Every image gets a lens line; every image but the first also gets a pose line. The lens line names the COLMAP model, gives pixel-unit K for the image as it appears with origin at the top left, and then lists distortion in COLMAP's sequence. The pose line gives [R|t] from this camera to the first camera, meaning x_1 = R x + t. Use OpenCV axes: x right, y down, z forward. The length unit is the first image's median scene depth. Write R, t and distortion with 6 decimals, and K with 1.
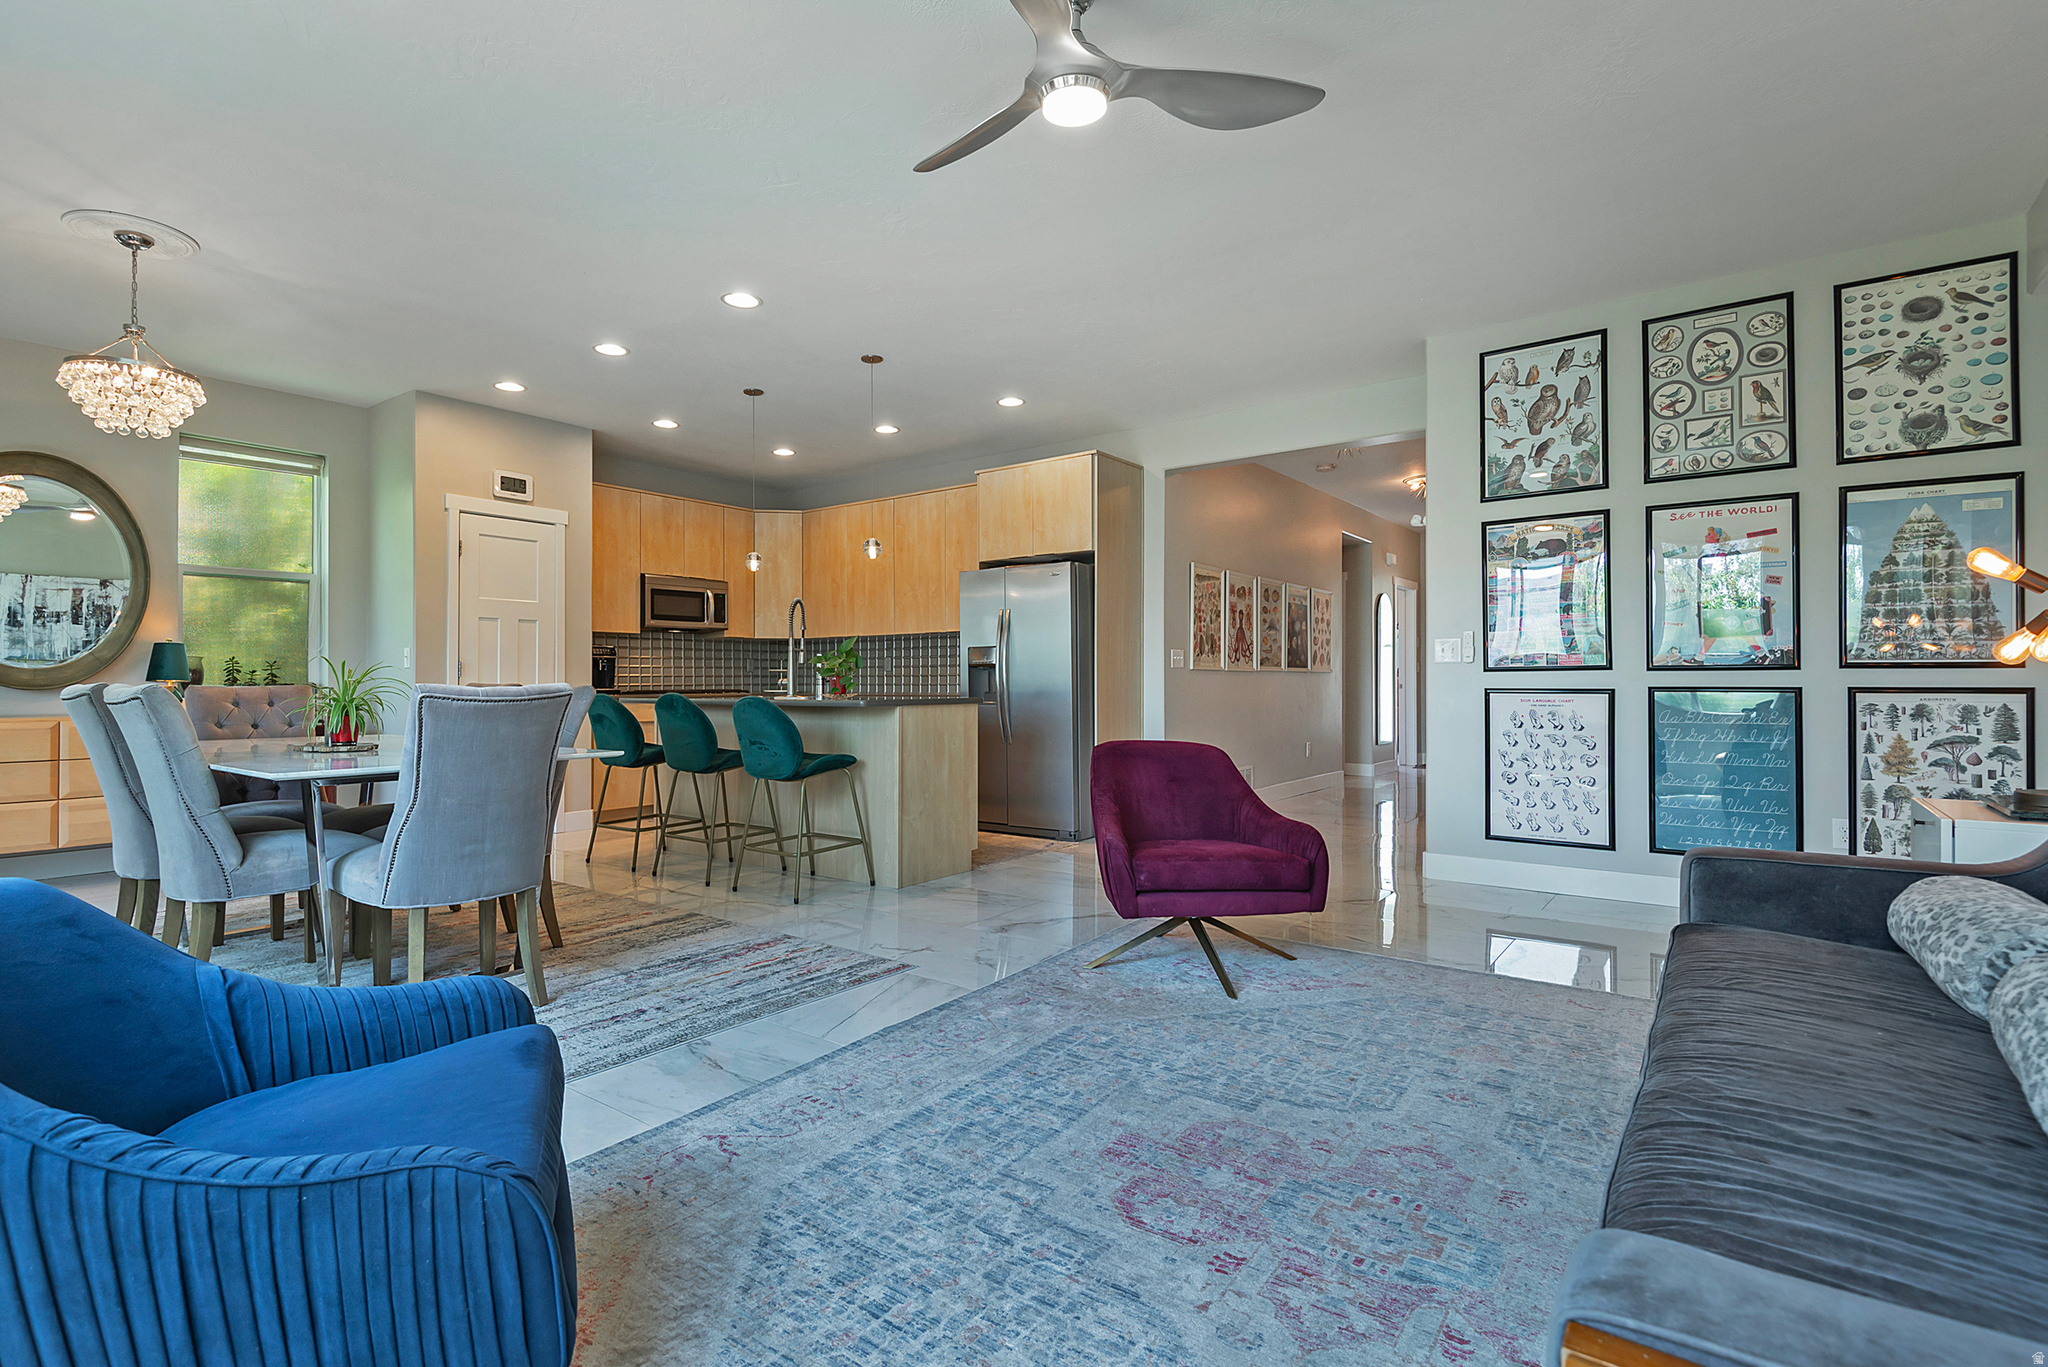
lens RADIAL K [[950.1, 0, 951.9], [0, 950.1, 696.1], [0, 0, 1]] dist [0.028849, -0.014685]
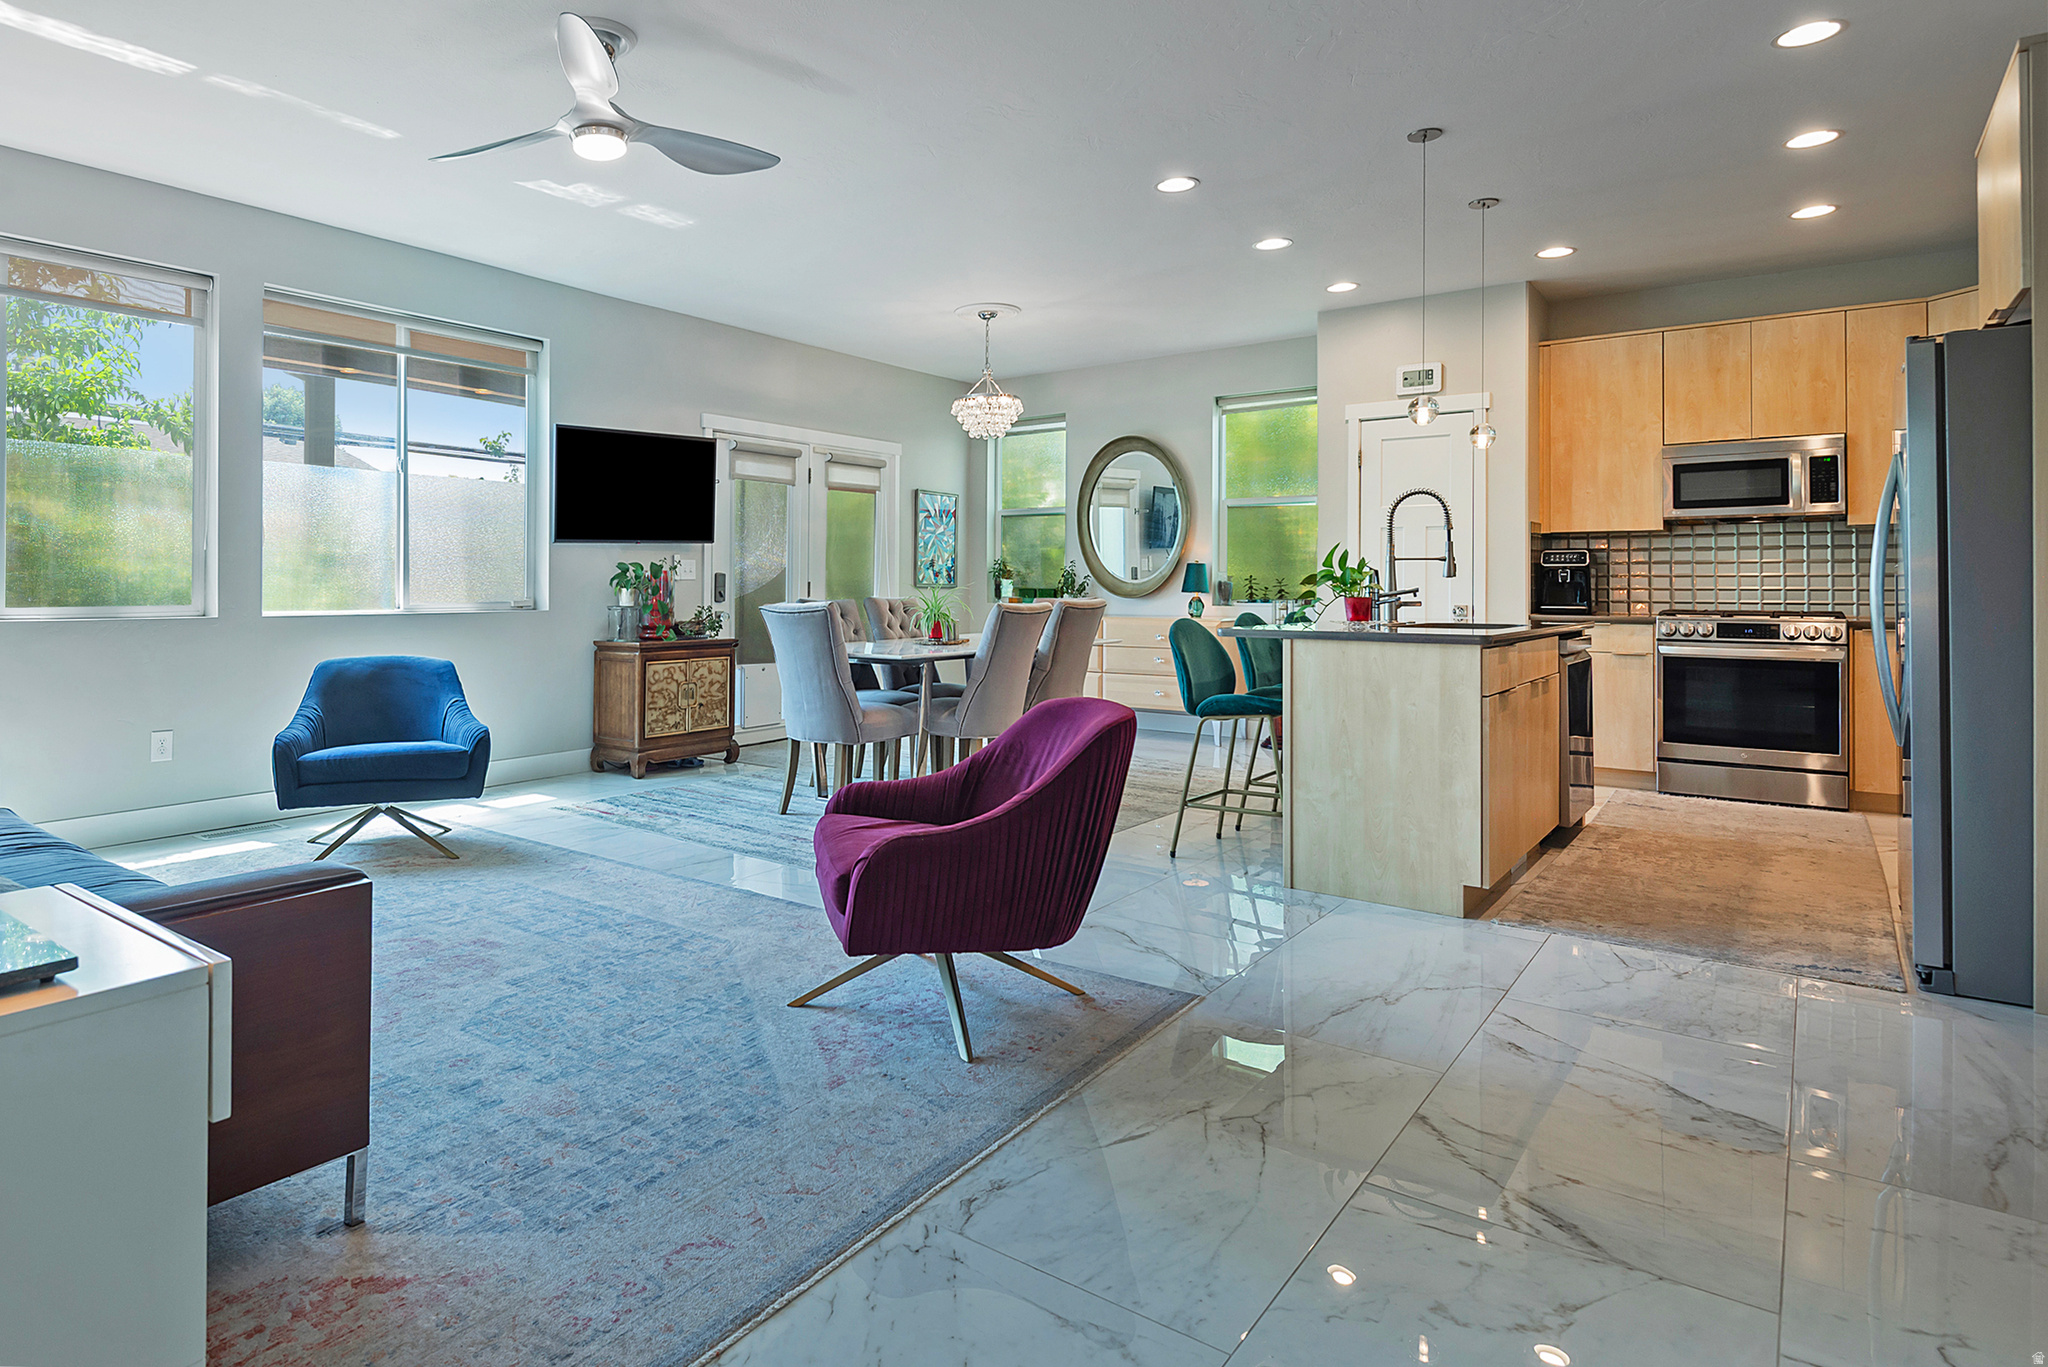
lens RADIAL K [[1103.8, 0, 901.5], [0, 1103.8, 574.7], [0, 0, 1]] dist [0.000968, -0.008463]
pose [[0.027005, -0.007338, -0.999608, 0.777528], [-0.018956, 0.999790, -0.007851, -0.024818], [0.999456, 0.019160, 0.026860, 0.672800]]
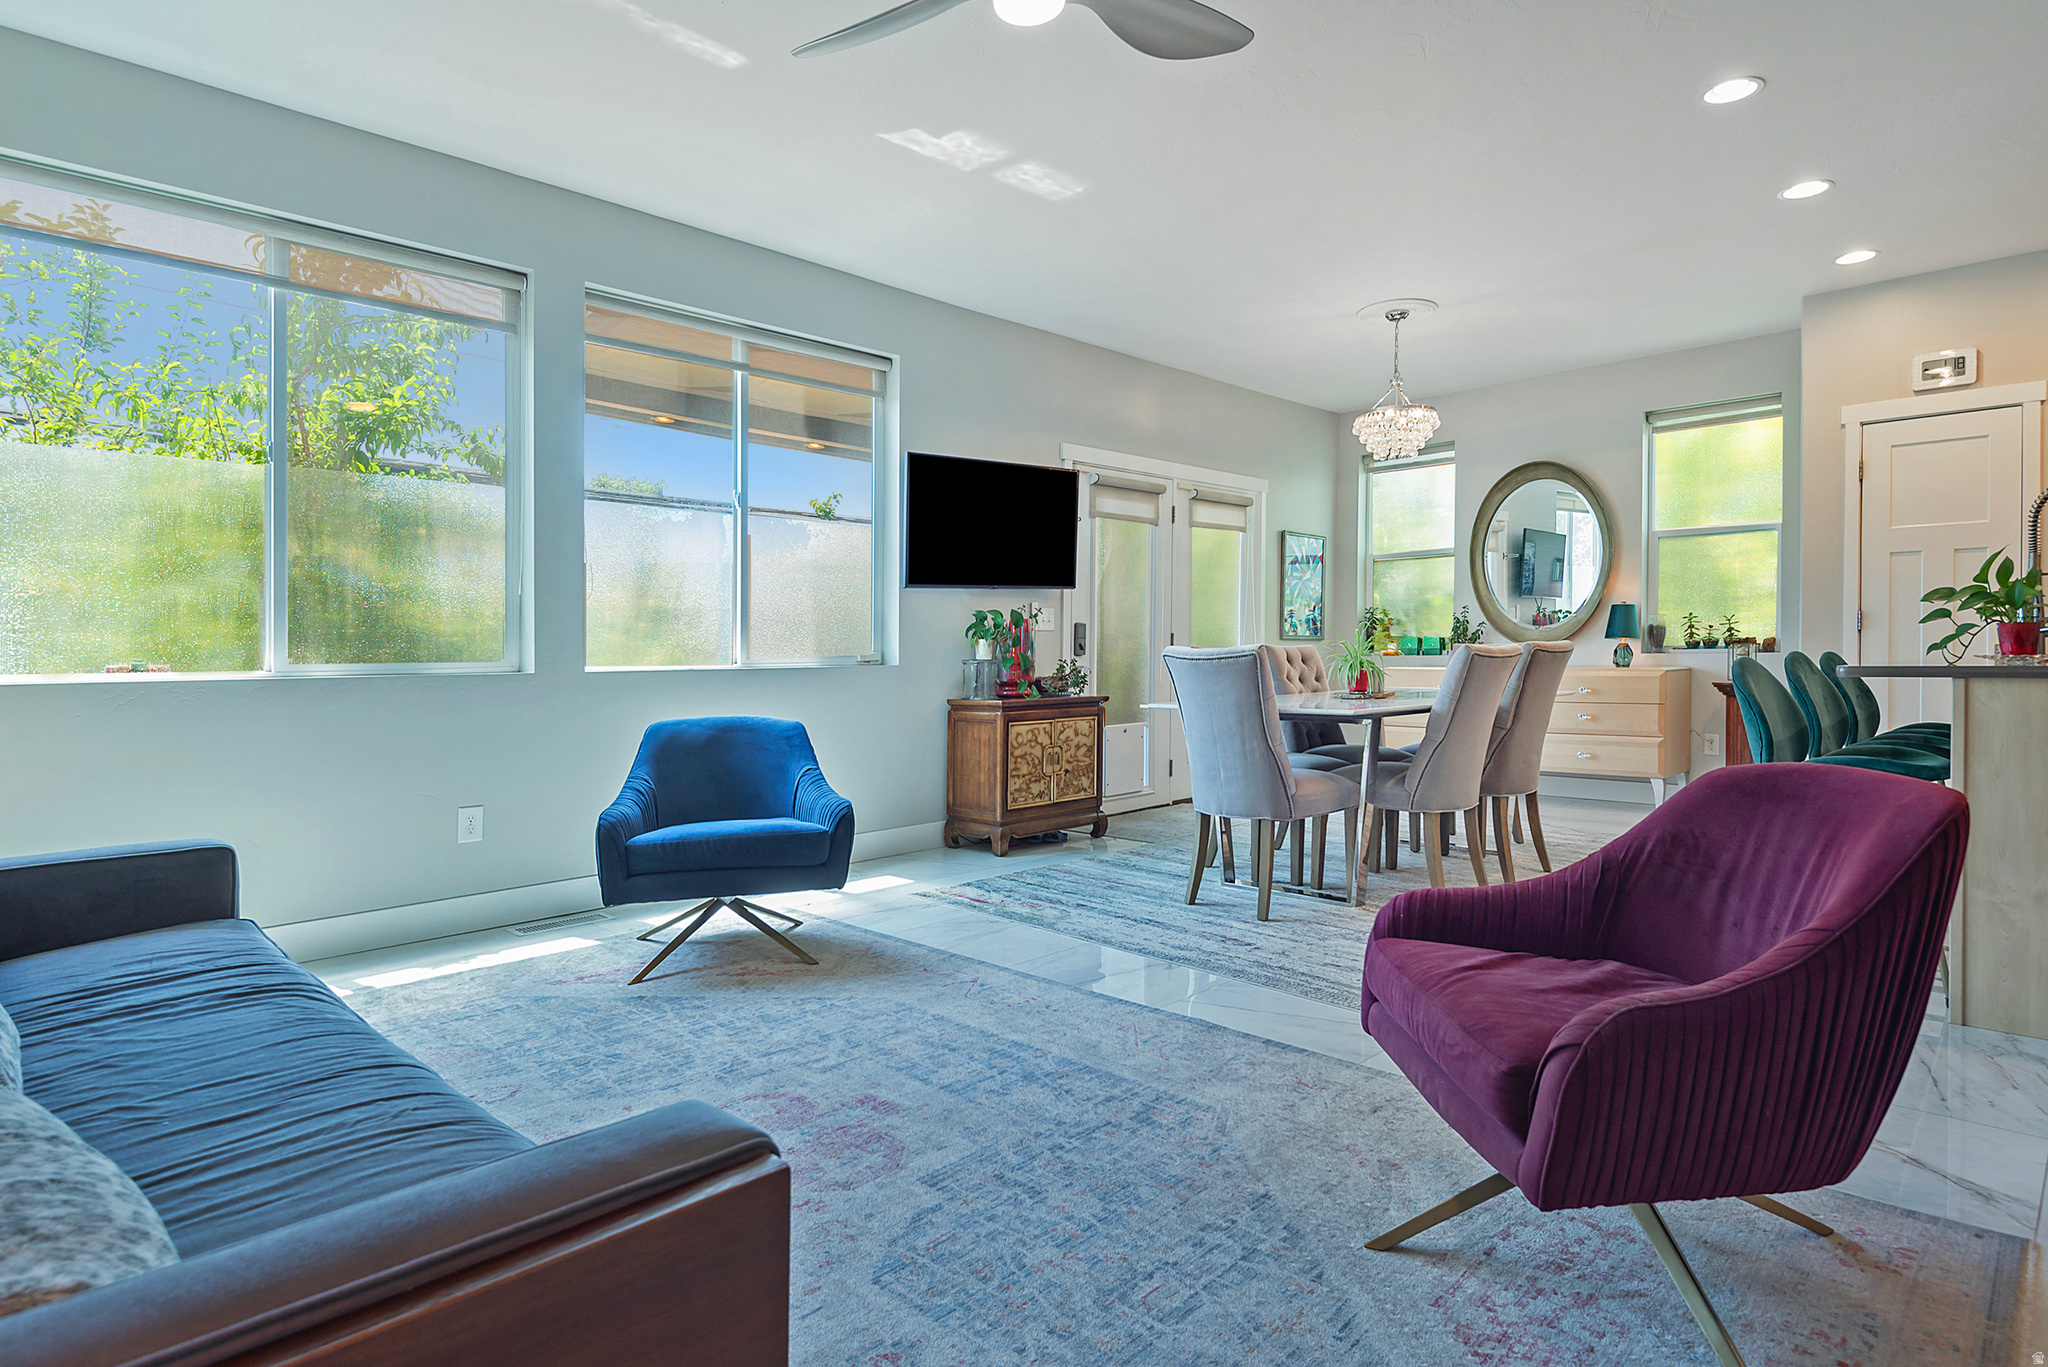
lens RADIAL K [[1075.4, 0, 1090.8], [0, 1075.4, 628.7], [0, 0, 1]] dist [0.003028, -0.002209]
pose [[-0.067501, -0.020836, -0.997502, 0.561290], [-0.003762, 0.999780, -0.020629, -0.000139], [0.997712, 0.002361, -0.067564, 0.563842]]
